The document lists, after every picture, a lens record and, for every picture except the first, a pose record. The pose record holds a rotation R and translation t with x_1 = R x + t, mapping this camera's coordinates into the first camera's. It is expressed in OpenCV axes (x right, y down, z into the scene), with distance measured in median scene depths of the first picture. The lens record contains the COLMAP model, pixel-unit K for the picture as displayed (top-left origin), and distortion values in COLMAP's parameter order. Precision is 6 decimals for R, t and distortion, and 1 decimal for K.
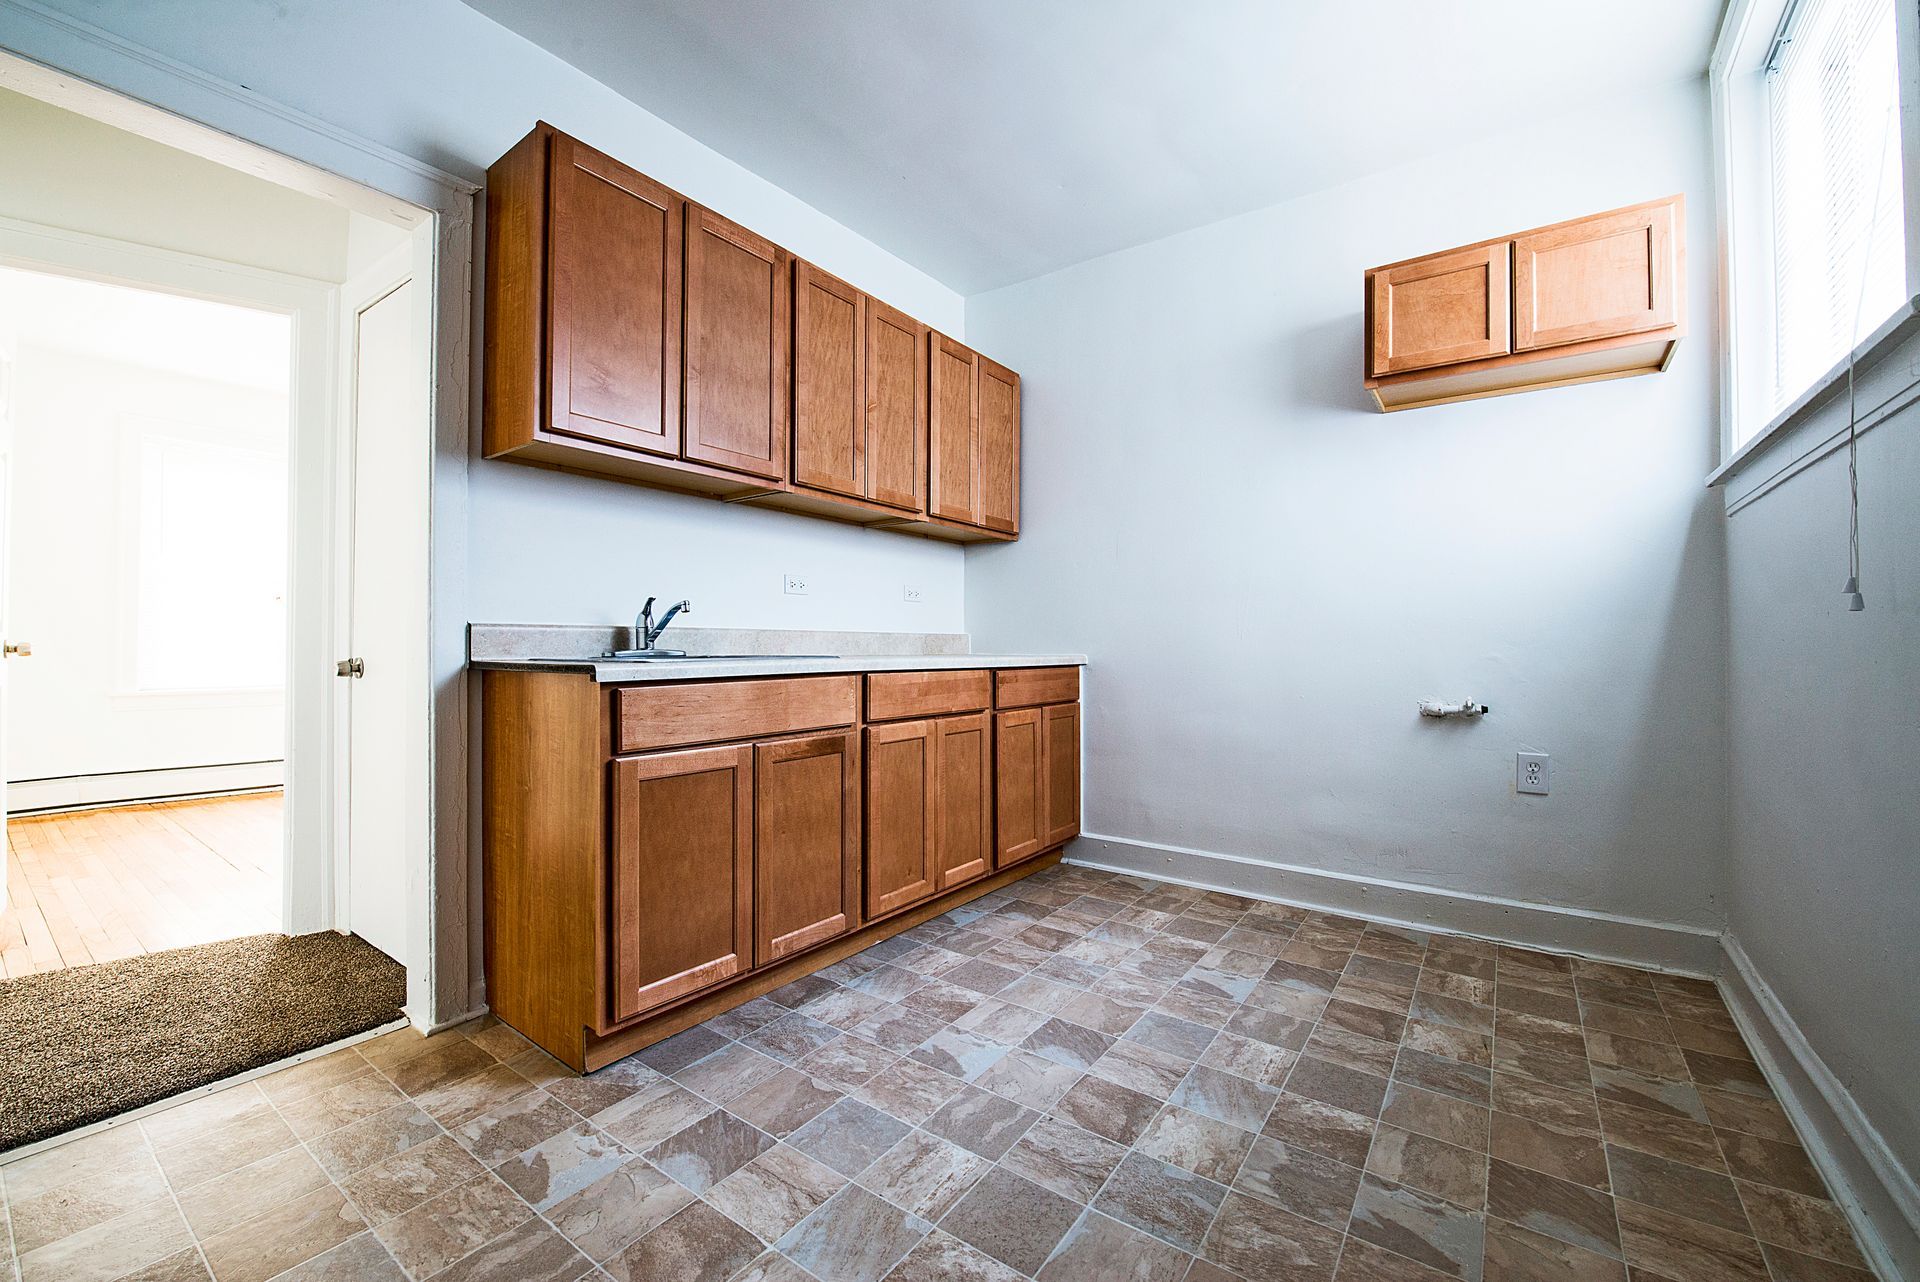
lens RADIAL K [[767.5, 0, 952.2], [0, 767.5, 642.4], [0, 0, 1]] dist [-0.013831, -0.003374]
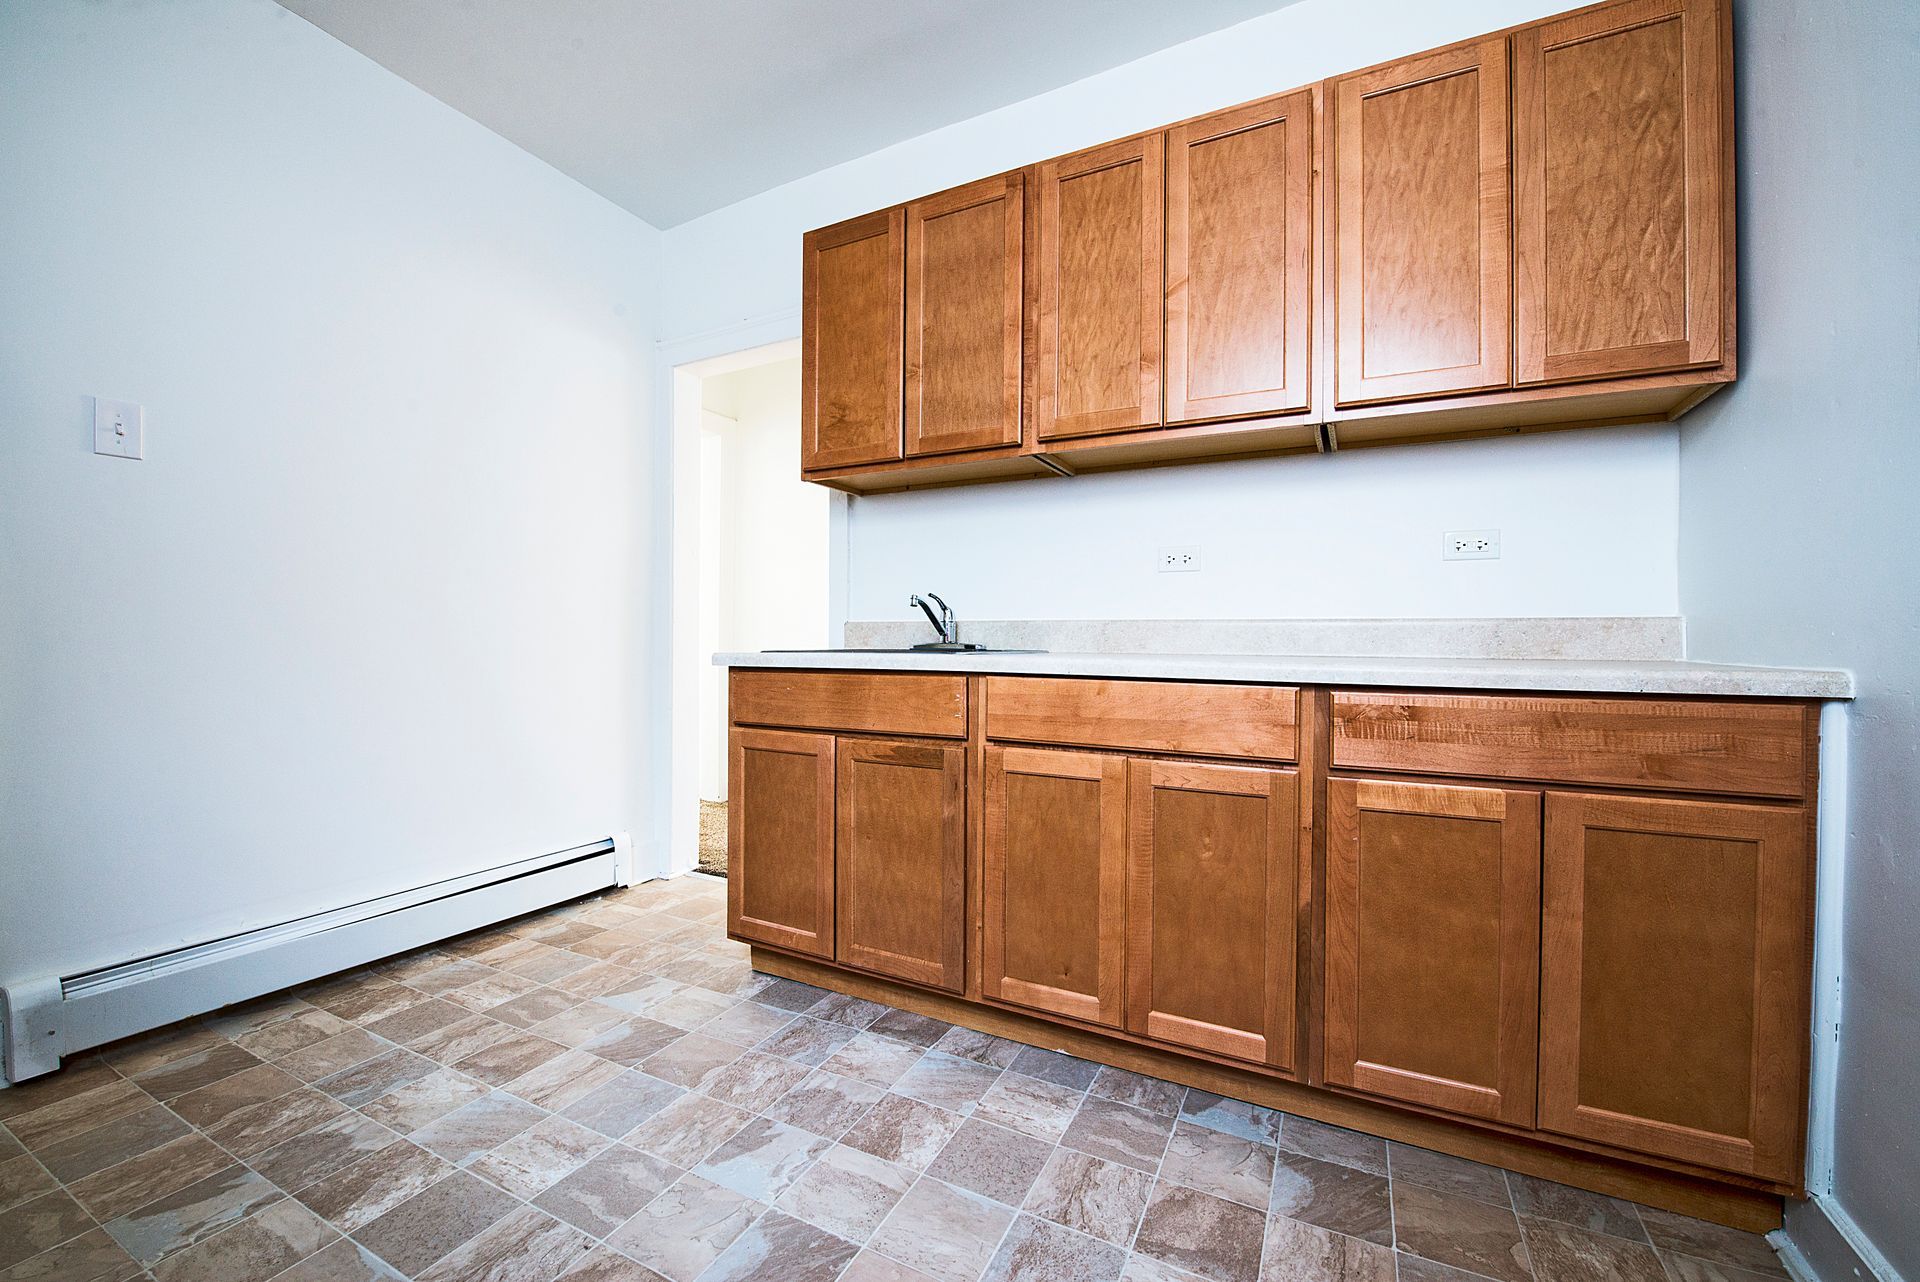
lens RADIAL K [[767.5, 0, 952.2], [0, 767.5, 642.4], [0, 0, 1]] dist [-0.013831, -0.003374]
pose [[0.158666, 0.005435, -0.987317, 0.595124], [-0.001467, 0.999985, 0.005269, 0.002990], [0.987331, 0.000612, 0.158671, 0.784850]]
